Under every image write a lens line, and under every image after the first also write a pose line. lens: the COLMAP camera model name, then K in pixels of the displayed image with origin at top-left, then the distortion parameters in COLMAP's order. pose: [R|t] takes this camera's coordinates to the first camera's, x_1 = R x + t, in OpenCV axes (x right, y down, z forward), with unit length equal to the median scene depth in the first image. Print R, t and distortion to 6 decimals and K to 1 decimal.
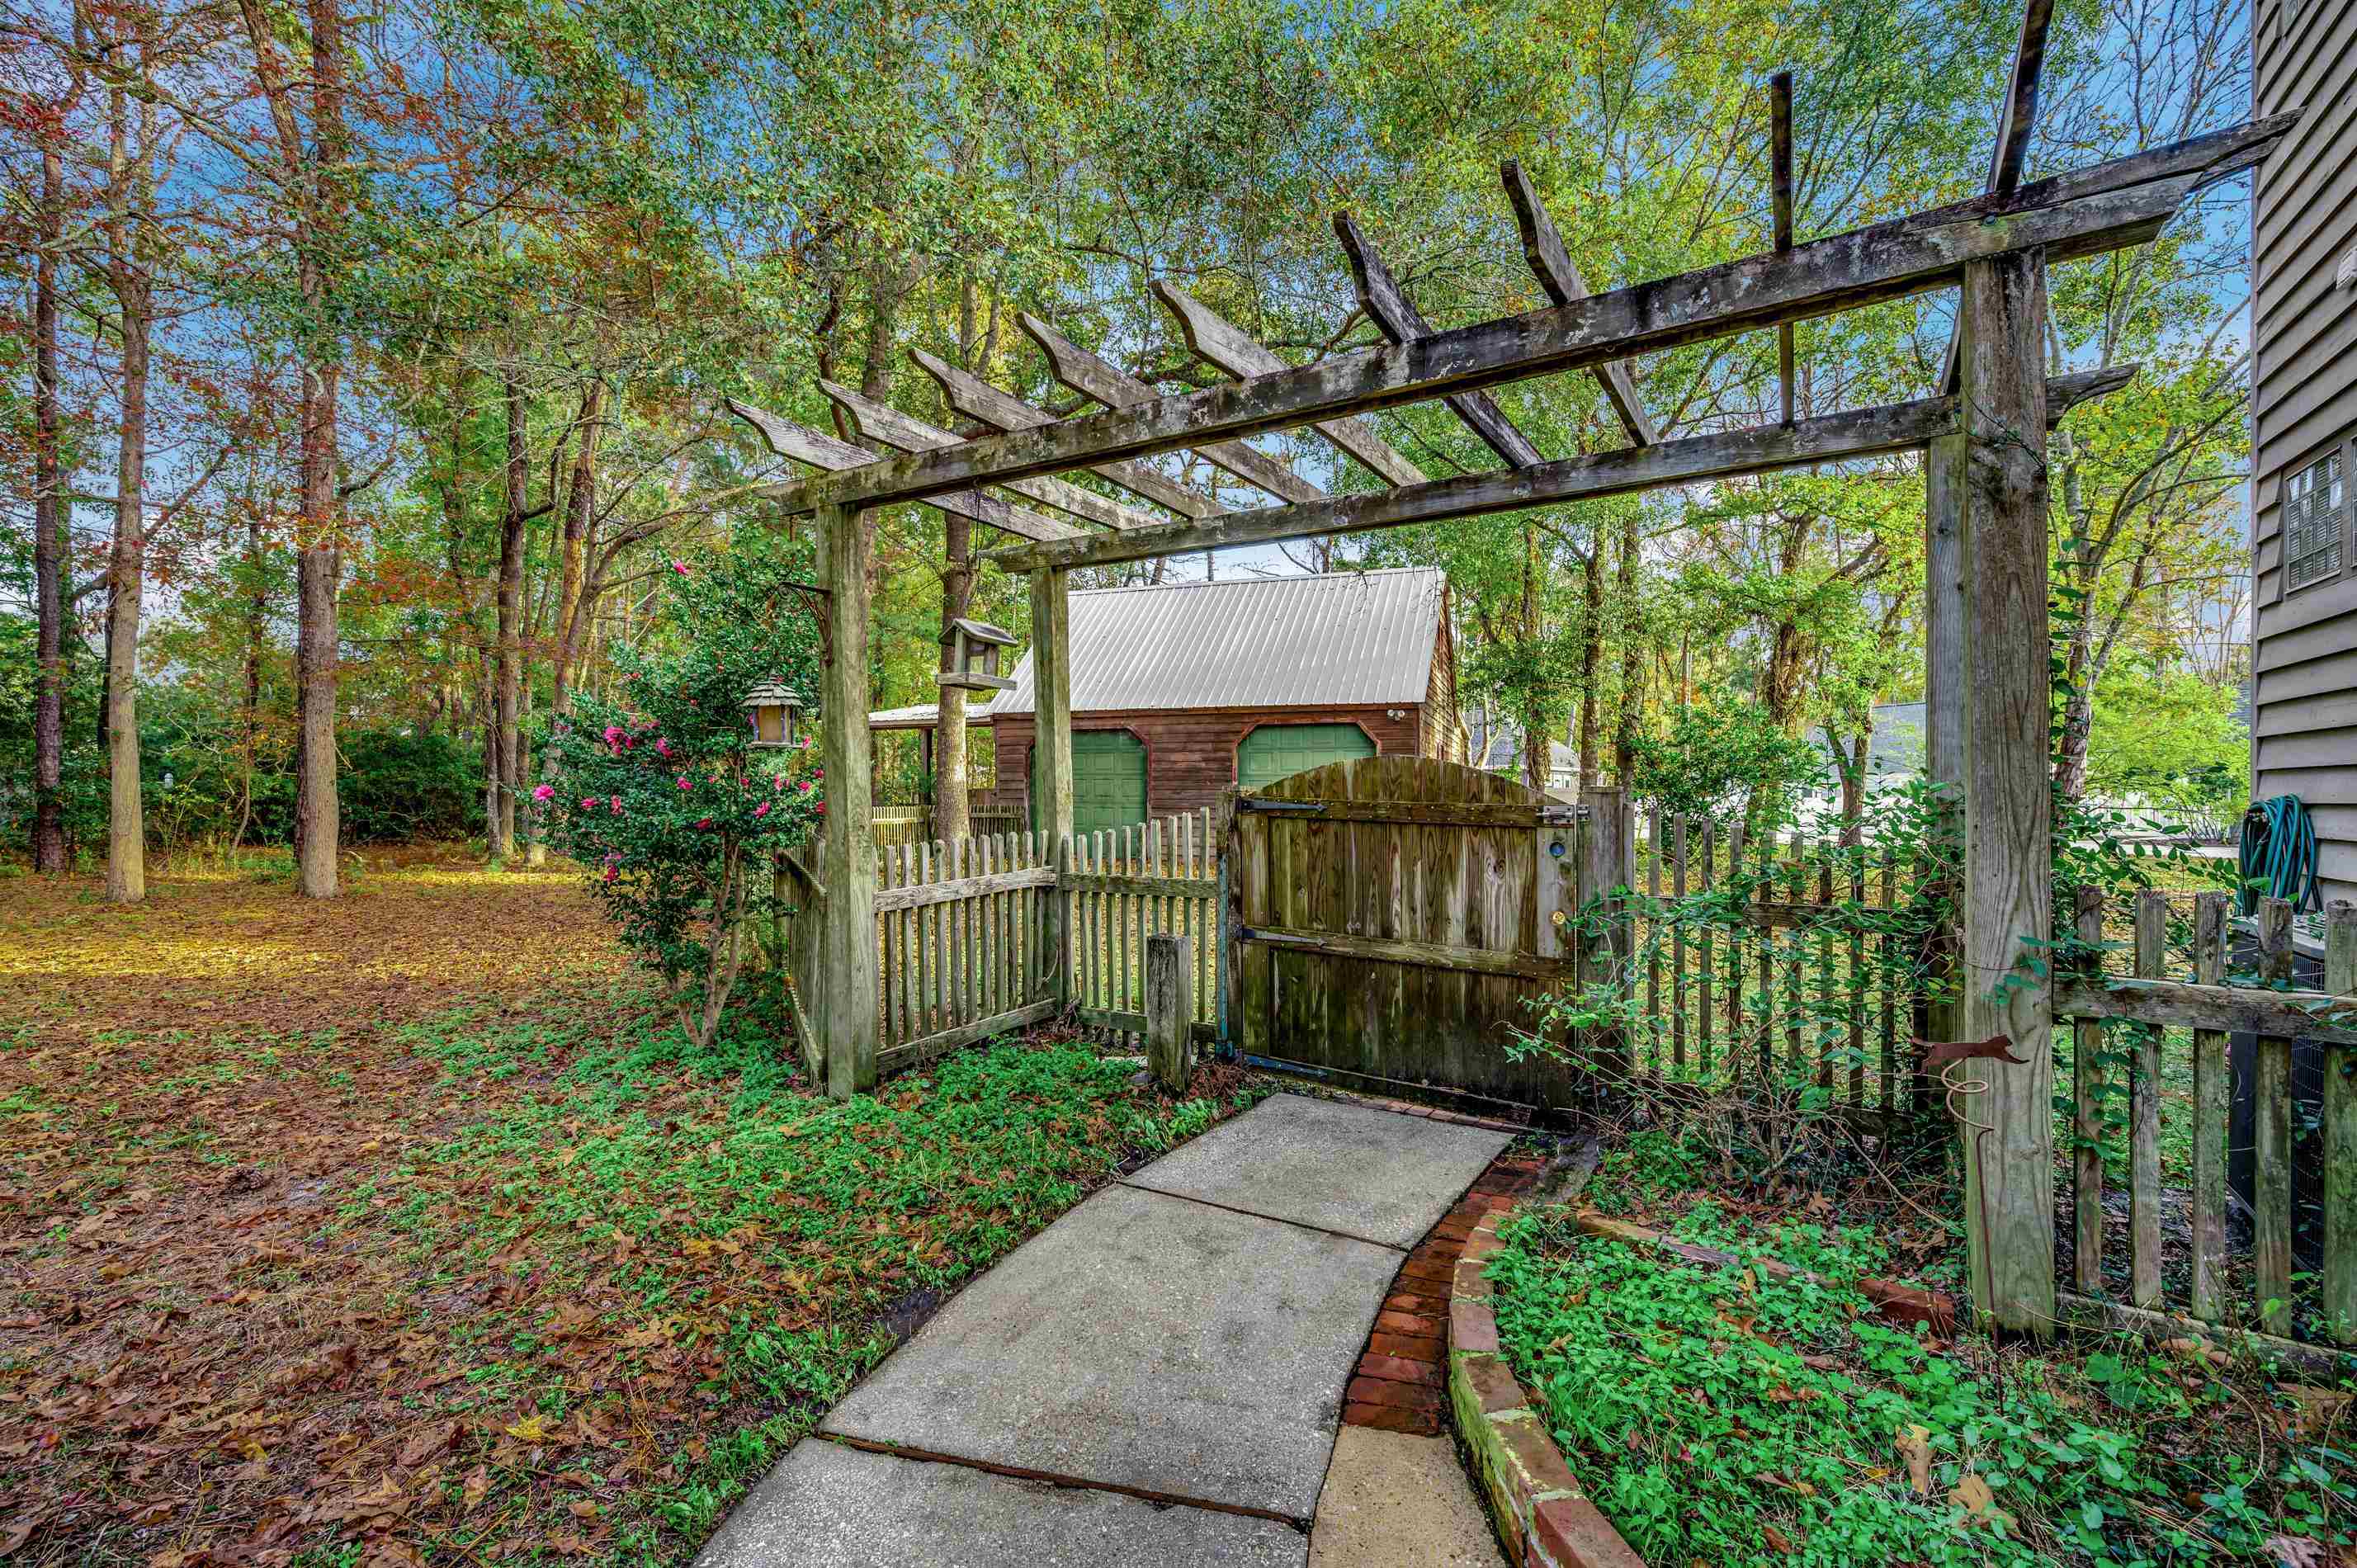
lens RADIAL K [[1028.5, 0, 1192.1], [0, 1028.5, 789.8], [0, 0, 1]] dist [-0.001007, 0.000176]
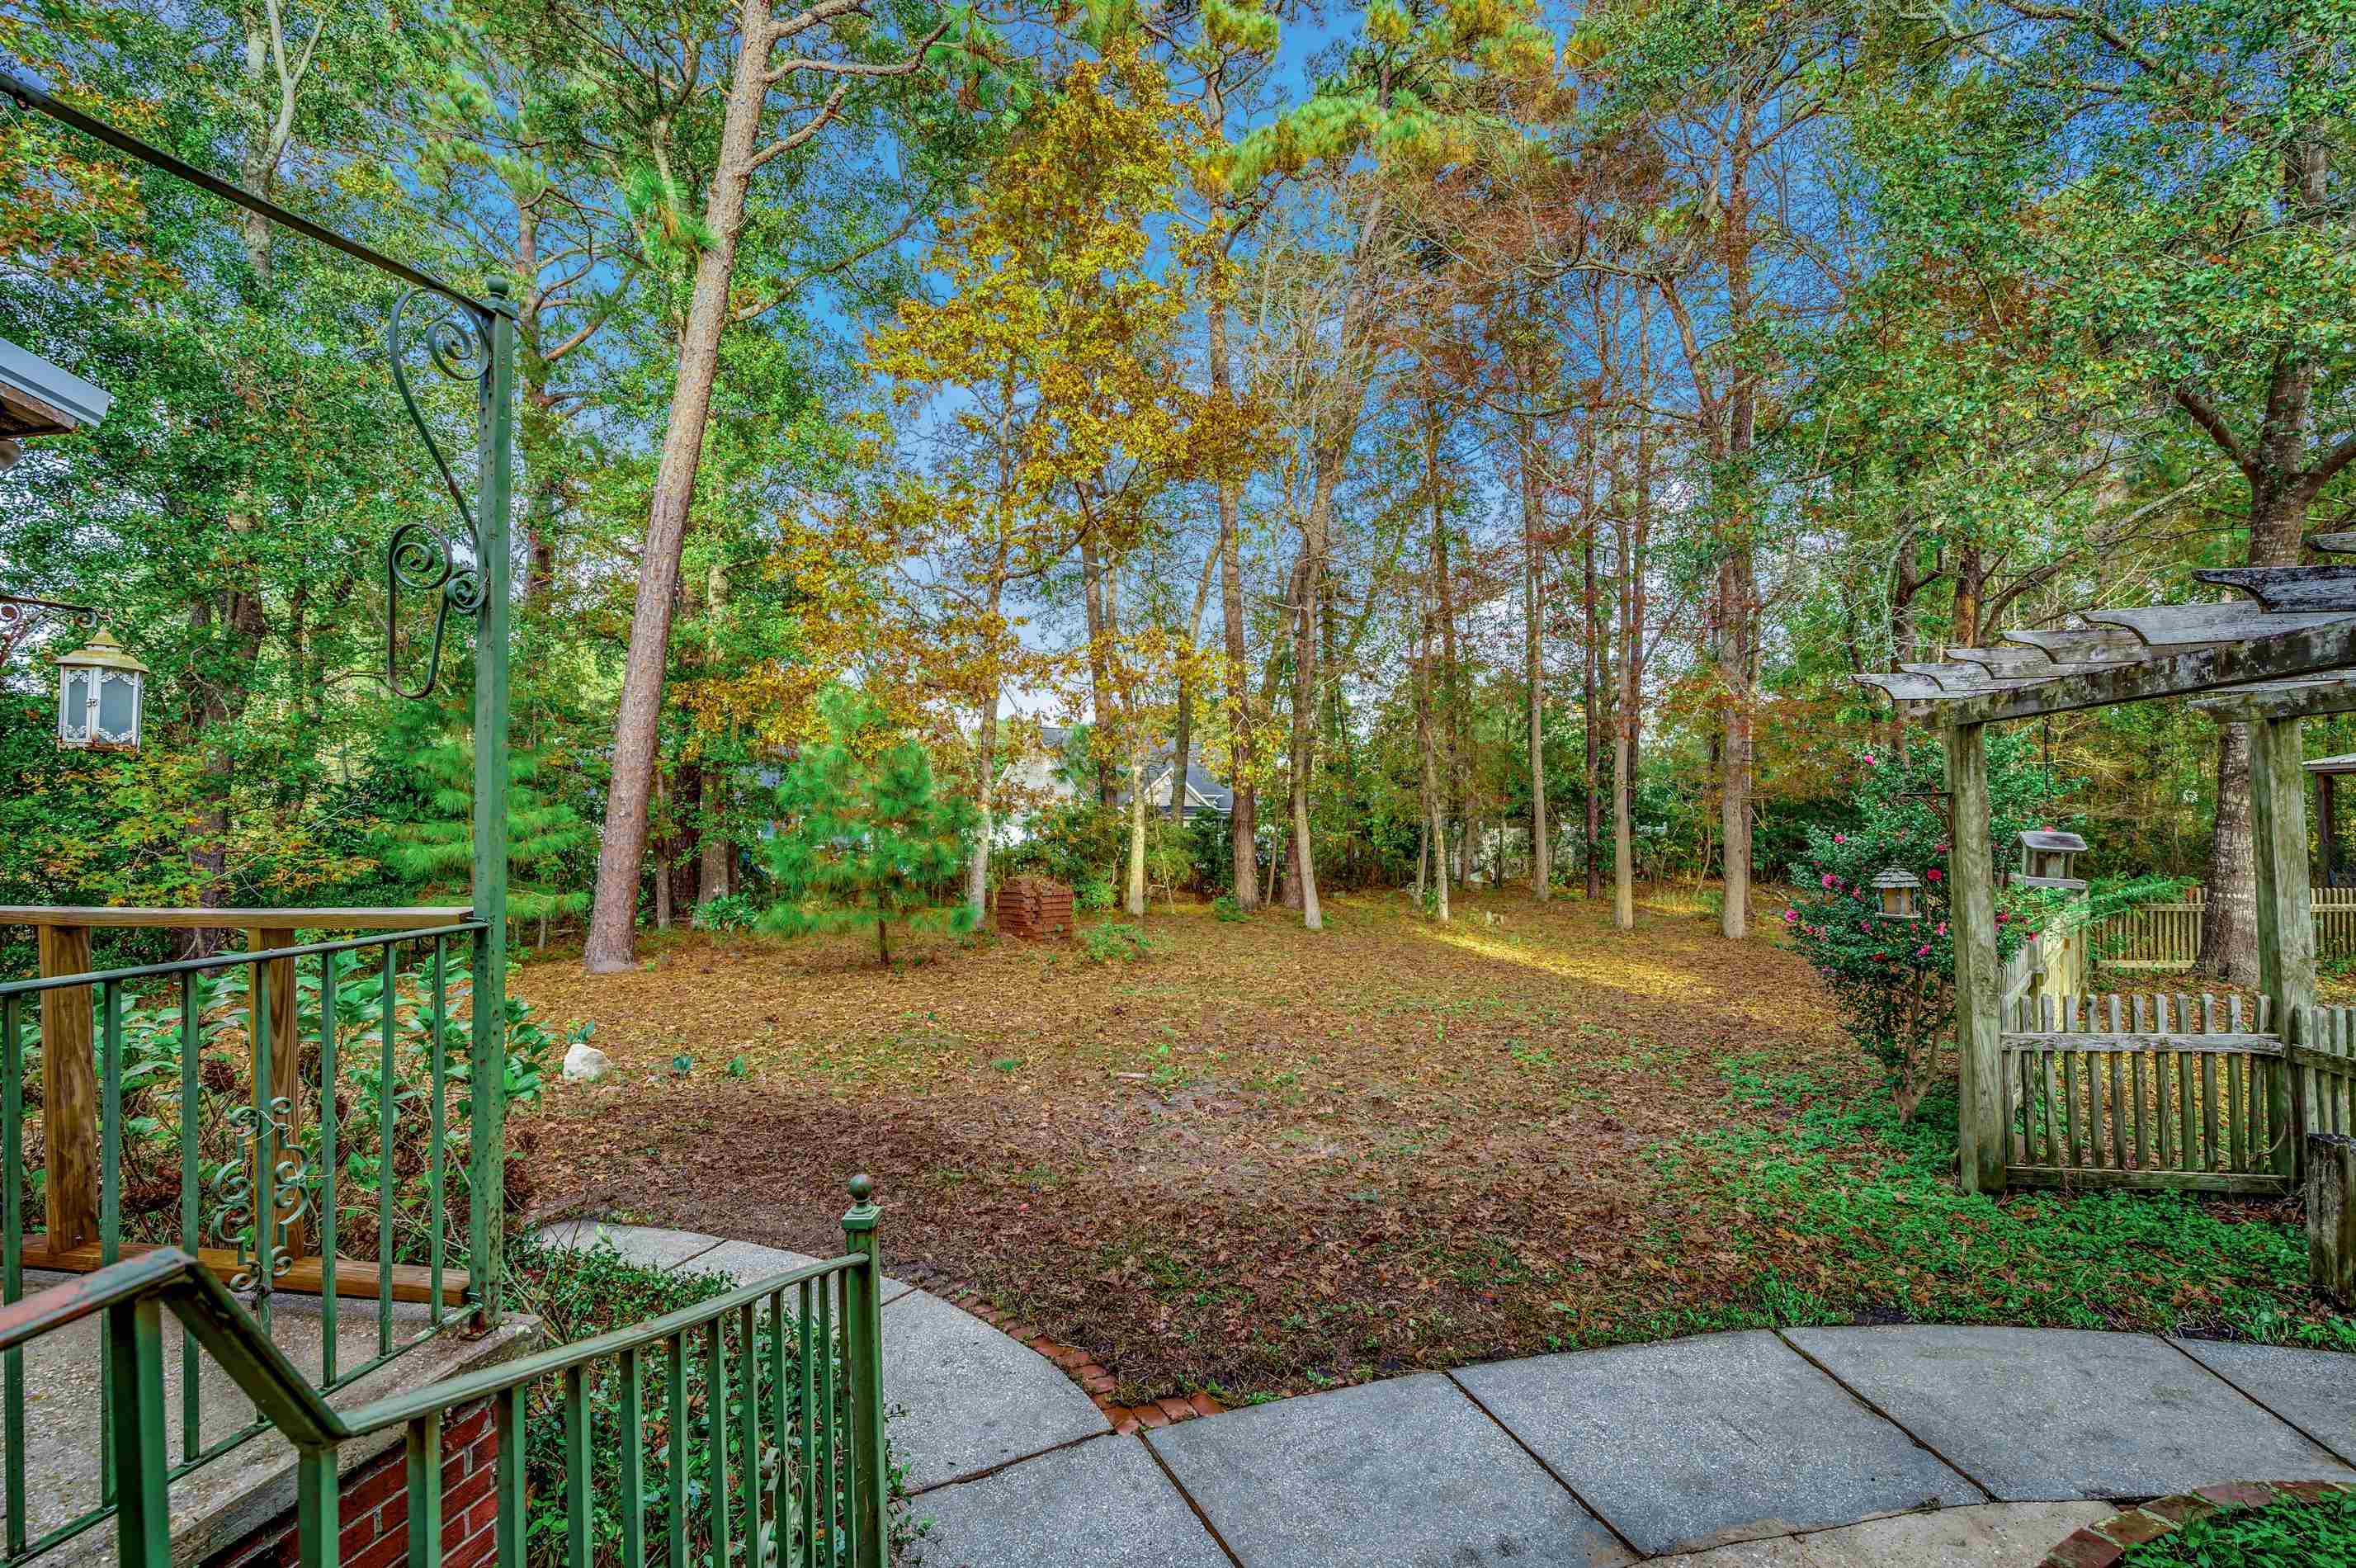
lens RADIAL K [[1028.1, 0, 1191.4], [0, 1028.1, 808.6], [0, 0, 1]] dist [-0.001007, 0.000176]
pose [[0.337594, -0.013217, -0.941199, 0.546808], [0.002993, 0.999911, -0.012967, -0.162513], [0.941287, 0.001560, 0.337603, -0.335937]]
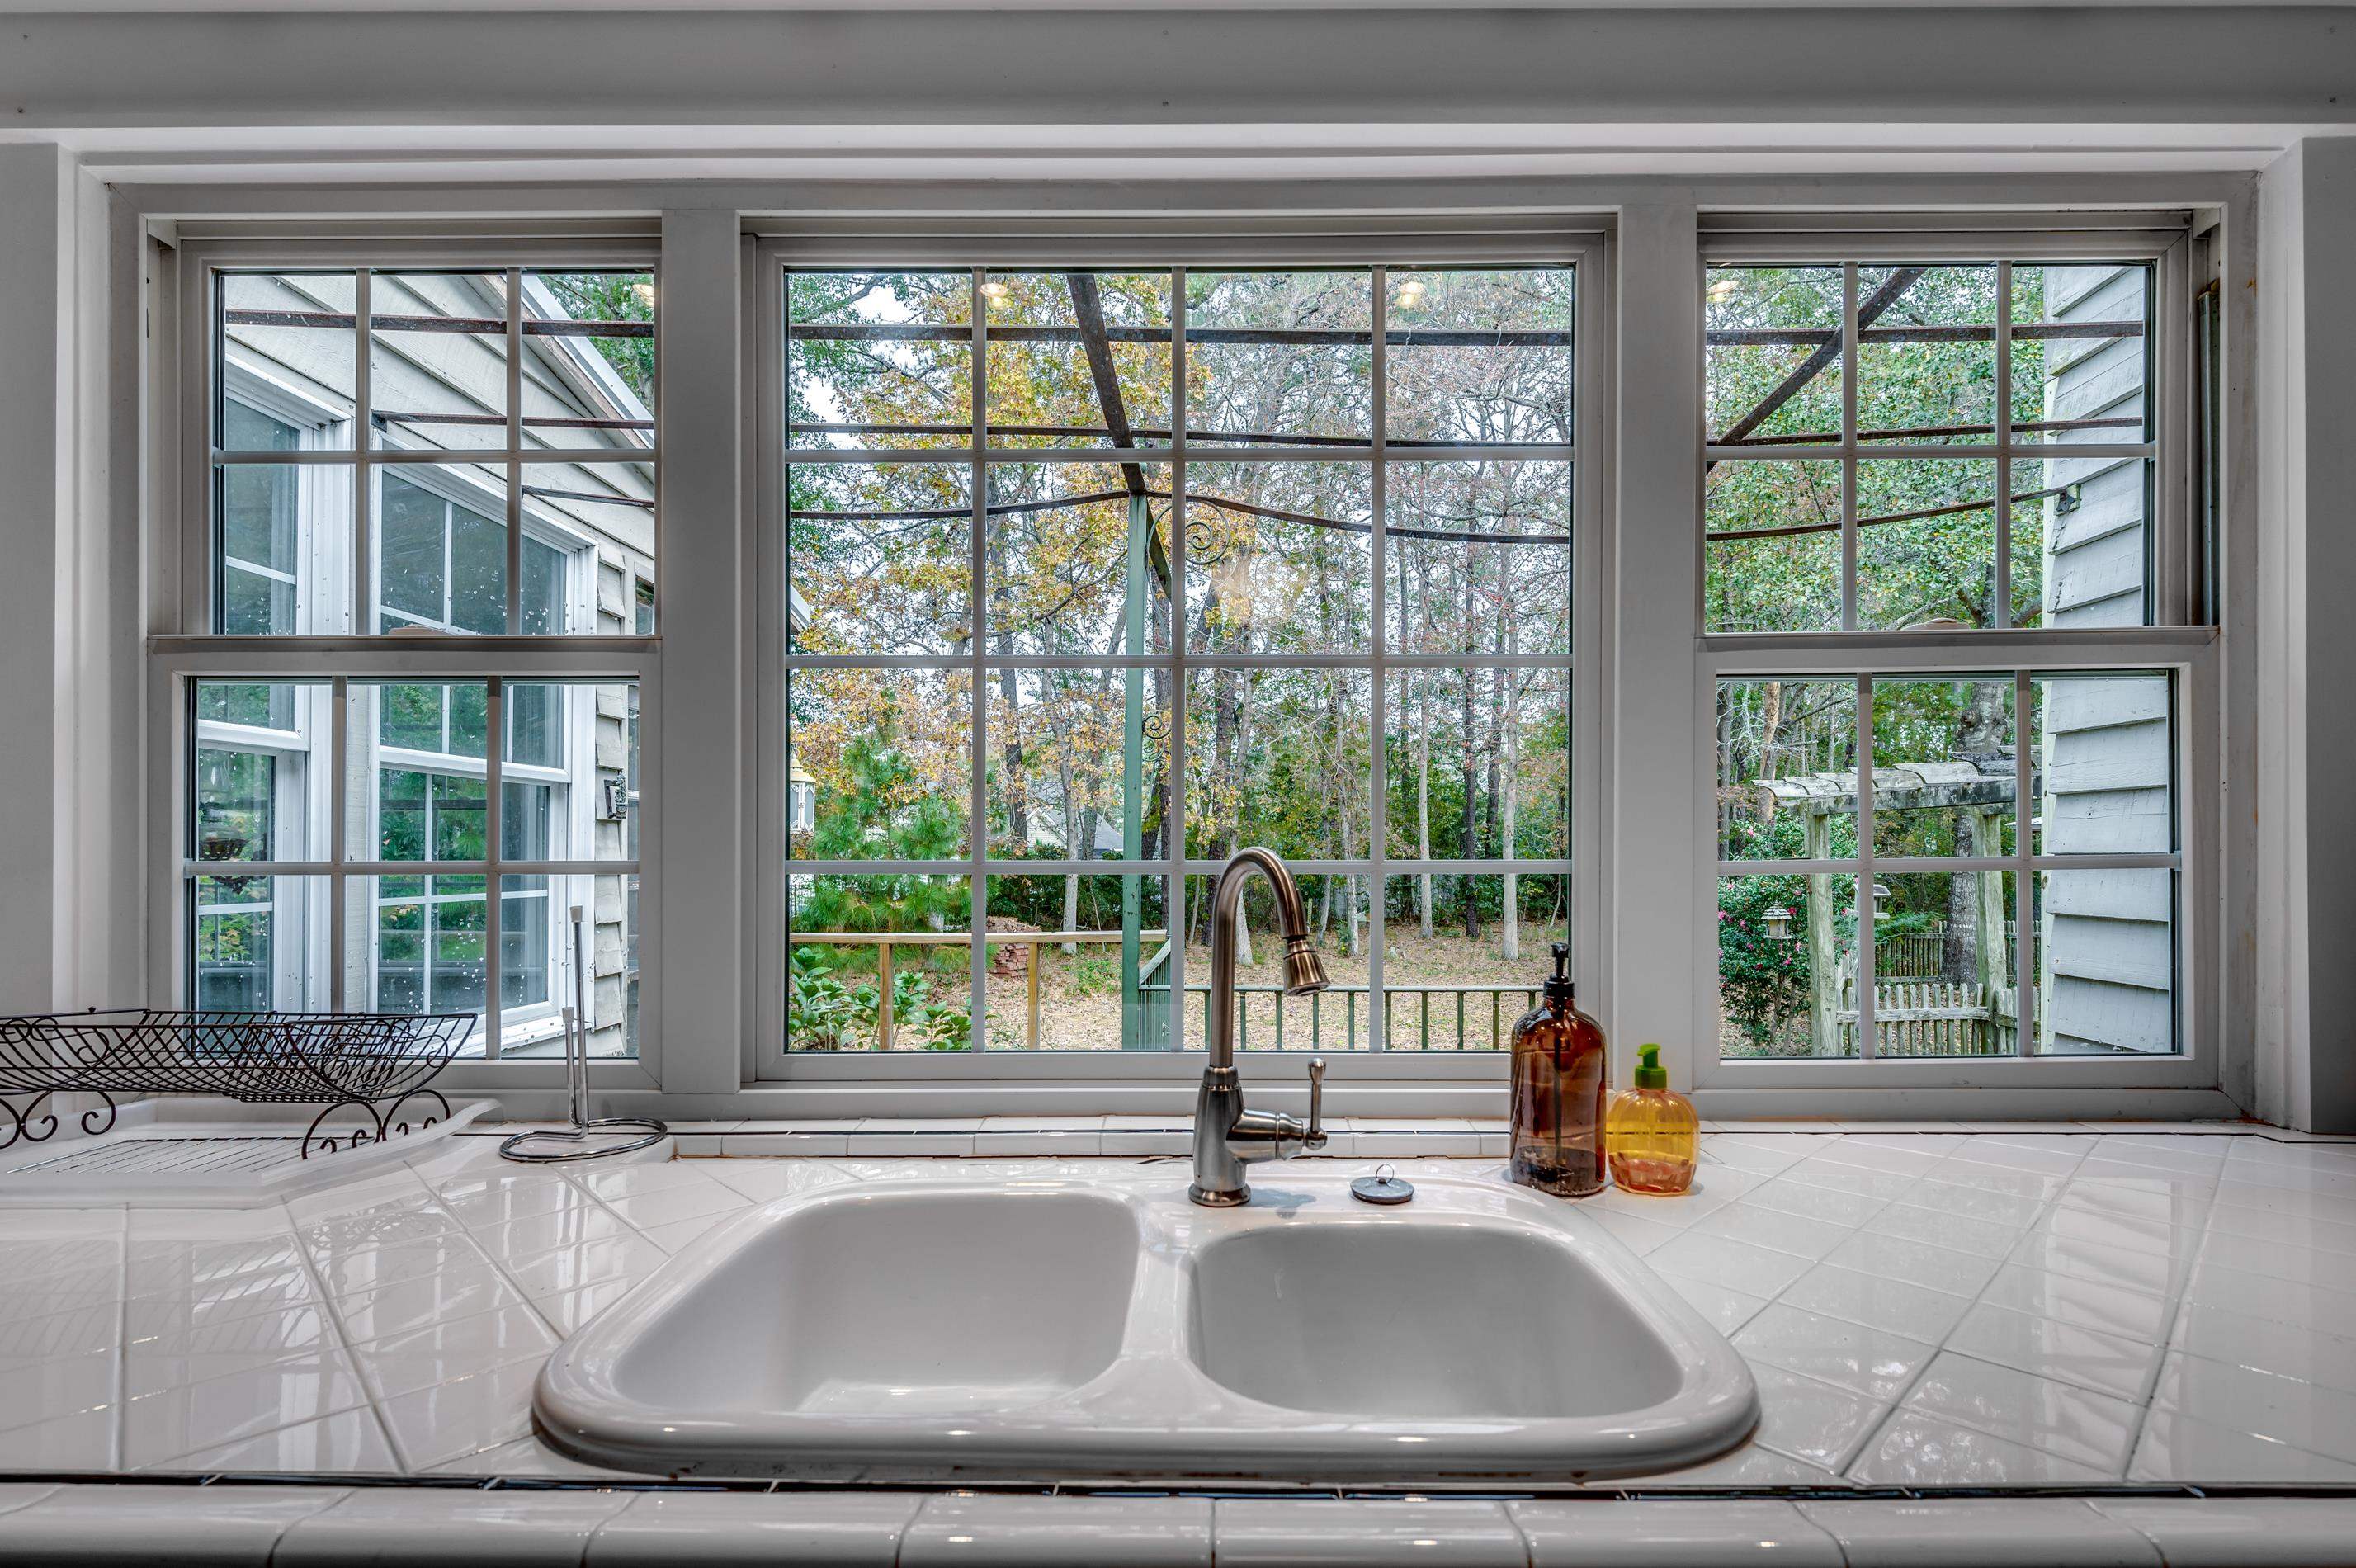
lens RADIAL K [[1028.1, 0, 1242.2], [0, 1028.1, 852.6], [0, 0, 1]] dist [-0.001007, 0.000176]
pose [[0.500714, -0.004879, -0.865599, 0.846325], [-0.003195, 0.999967, -0.007485, -0.188868], [0.865607, 0.006514, 0.500682, -0.984098]]
